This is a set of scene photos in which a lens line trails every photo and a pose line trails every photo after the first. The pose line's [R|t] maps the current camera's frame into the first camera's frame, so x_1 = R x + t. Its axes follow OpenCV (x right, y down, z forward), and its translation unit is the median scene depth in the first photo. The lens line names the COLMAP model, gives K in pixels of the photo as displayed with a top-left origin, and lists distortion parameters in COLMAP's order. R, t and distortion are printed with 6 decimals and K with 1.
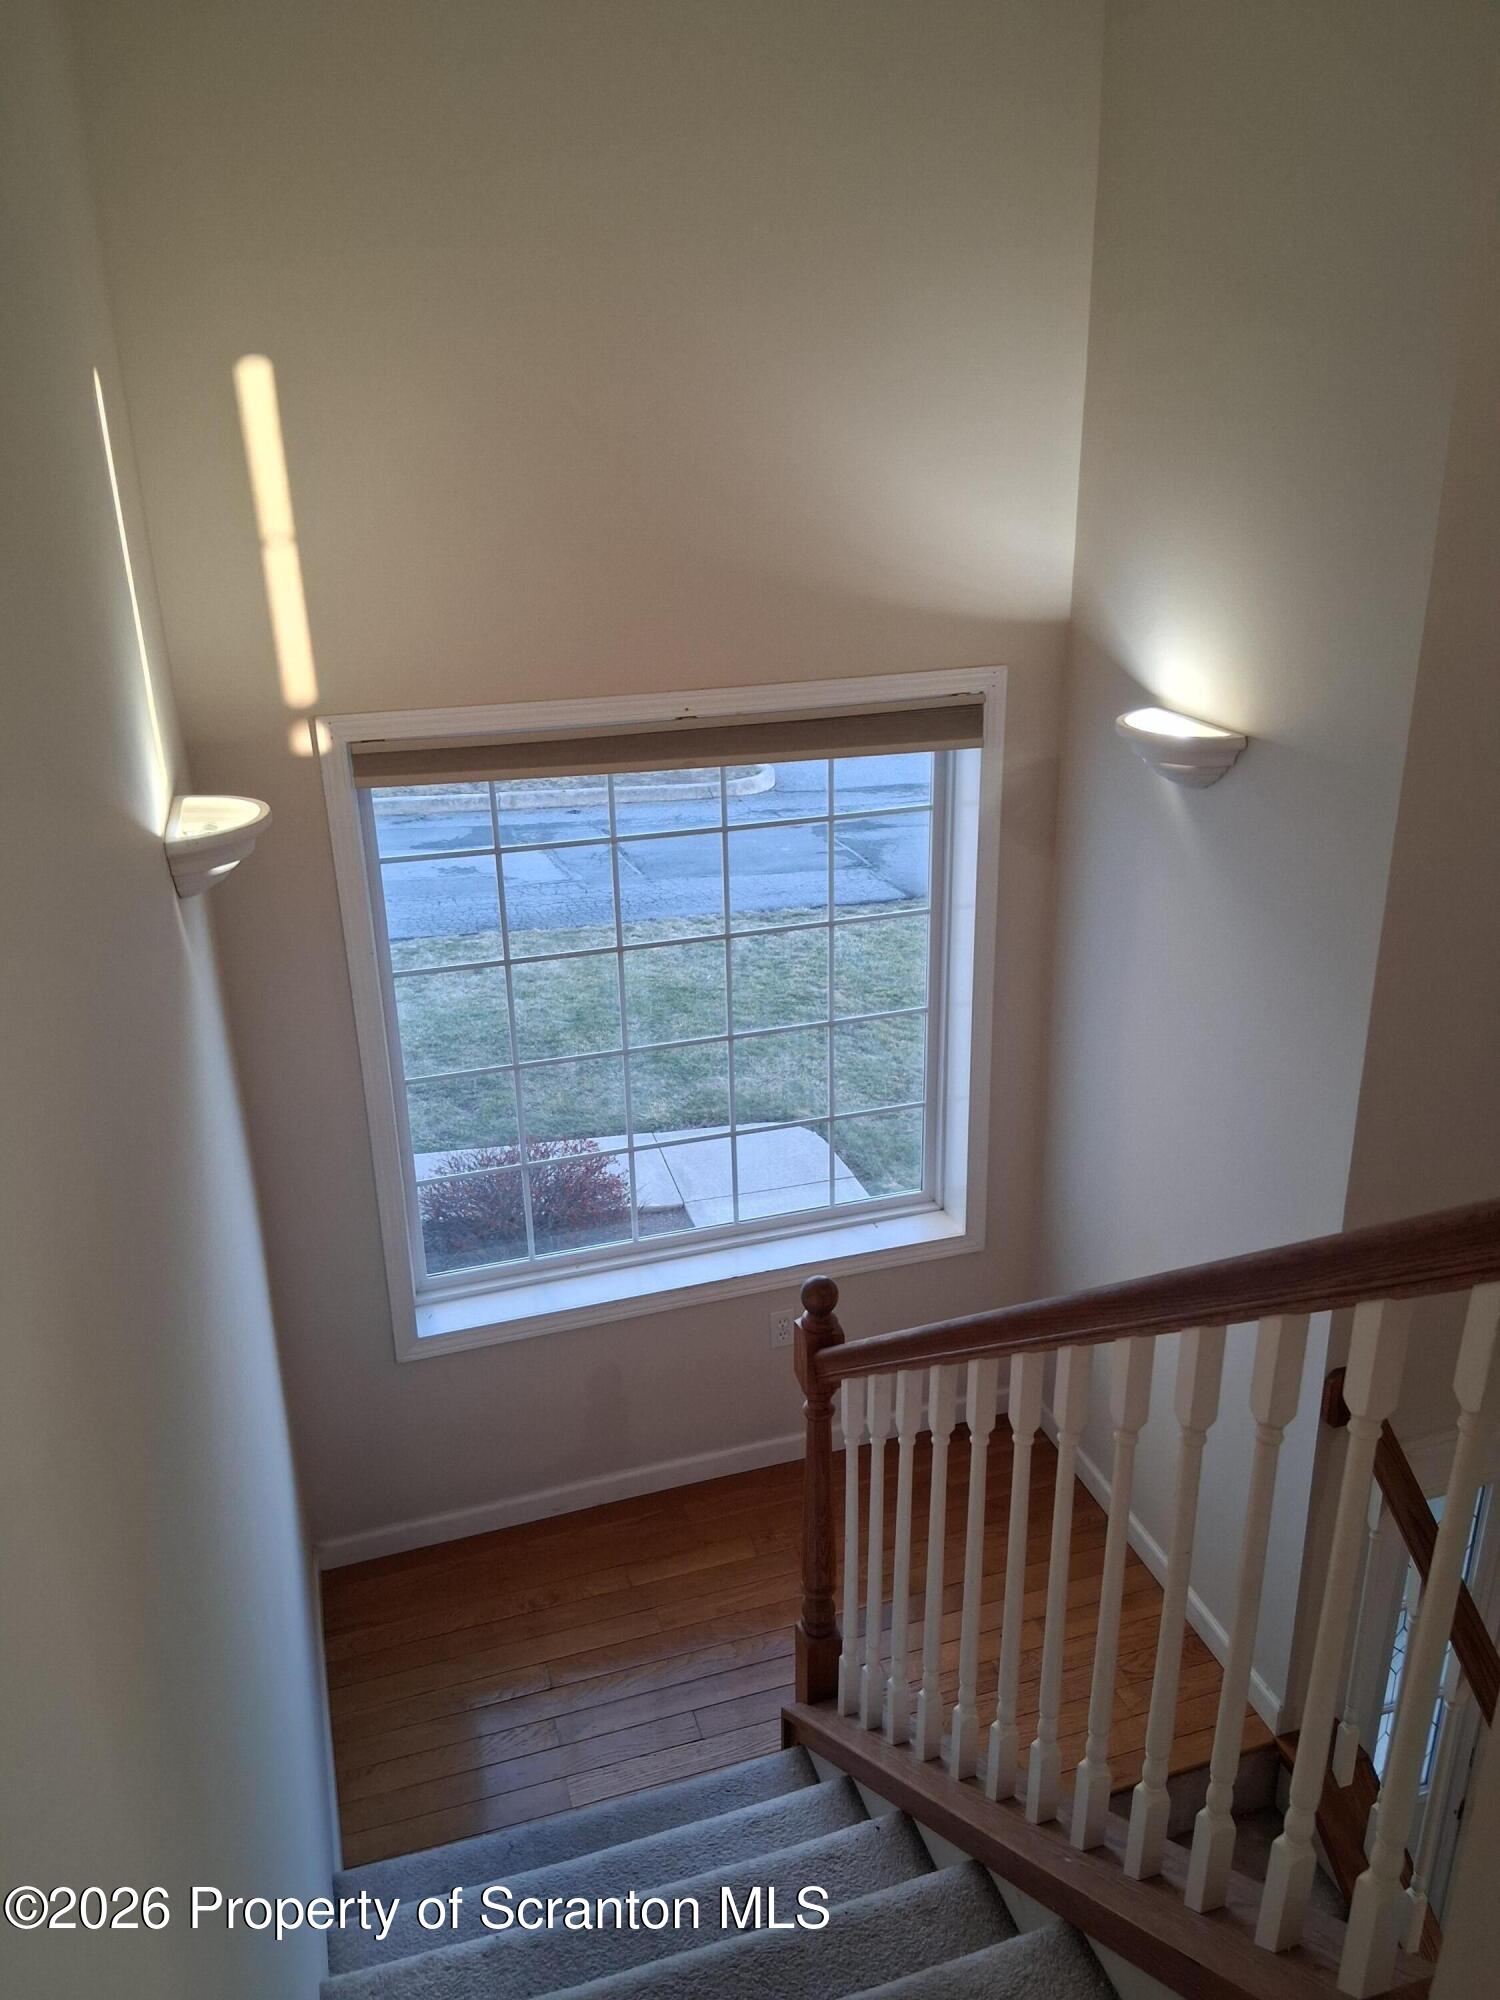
lens RADIAL K [[1517.7, 0, 750.0], [0, 1517.7, 1000.0], [0, 0, 1]] dist [0.137864, -0.243196]
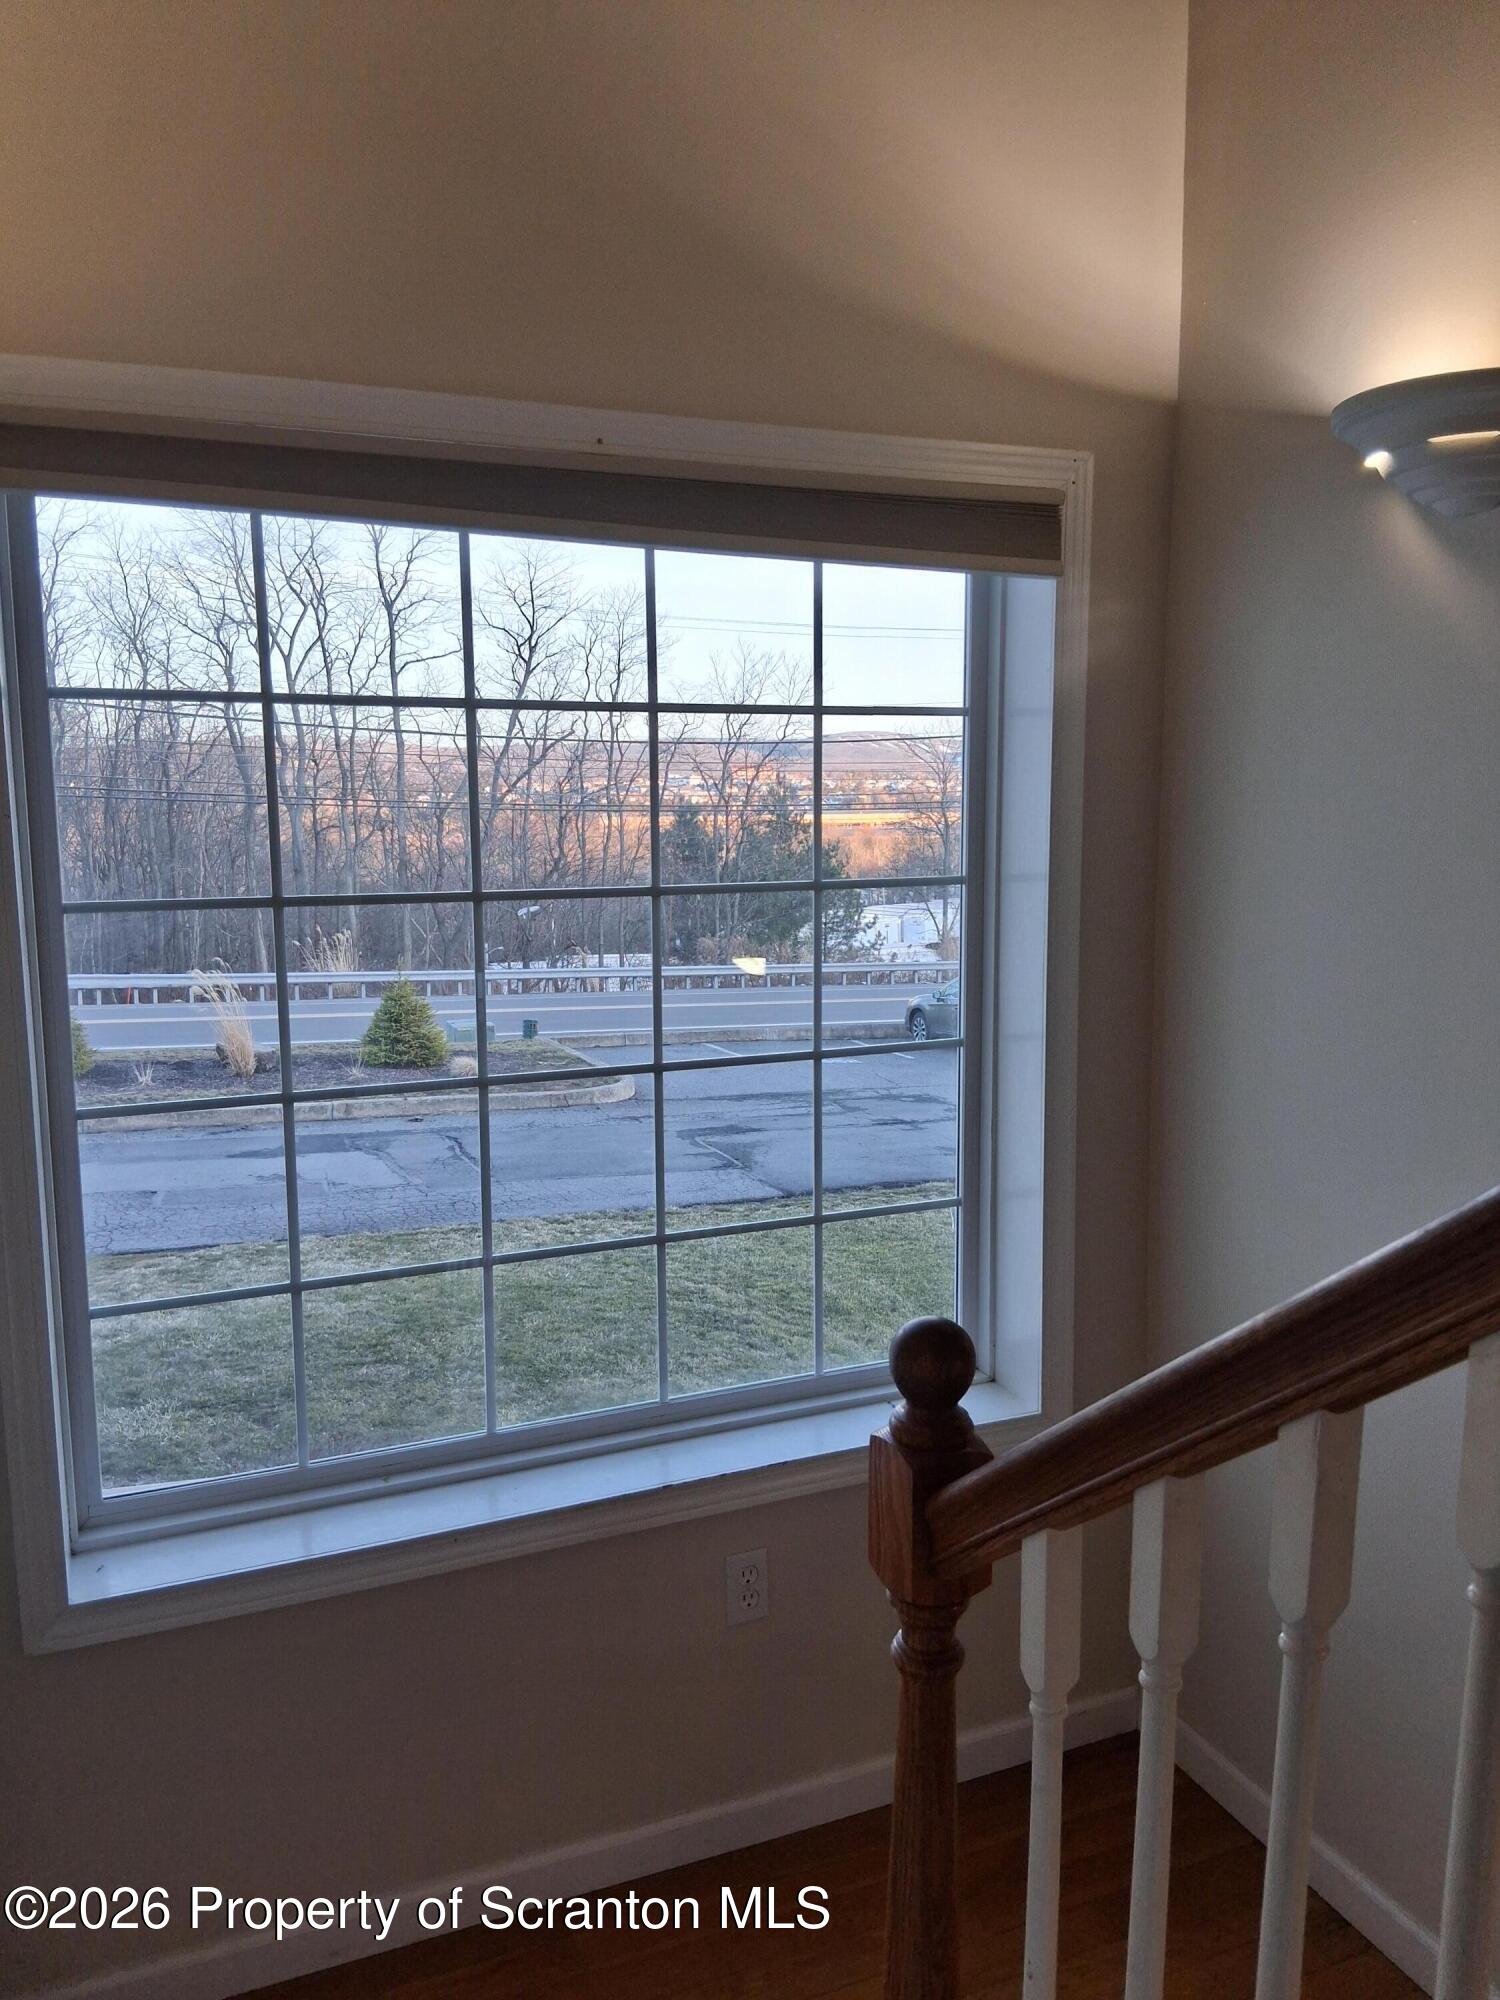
lens RADIAL K [[1517.7, 0, 750.0], [0, 1517.7, 1000.0], [0, 0, 1]] dist [0.137864, -0.243196]
pose [[0.995057, 0.001231, 0.099298, -0.011212], [0.022145, 0.971994, -0.233960, 0.043068], [-0.096805, 0.235002, 0.967162, 0.122830]]
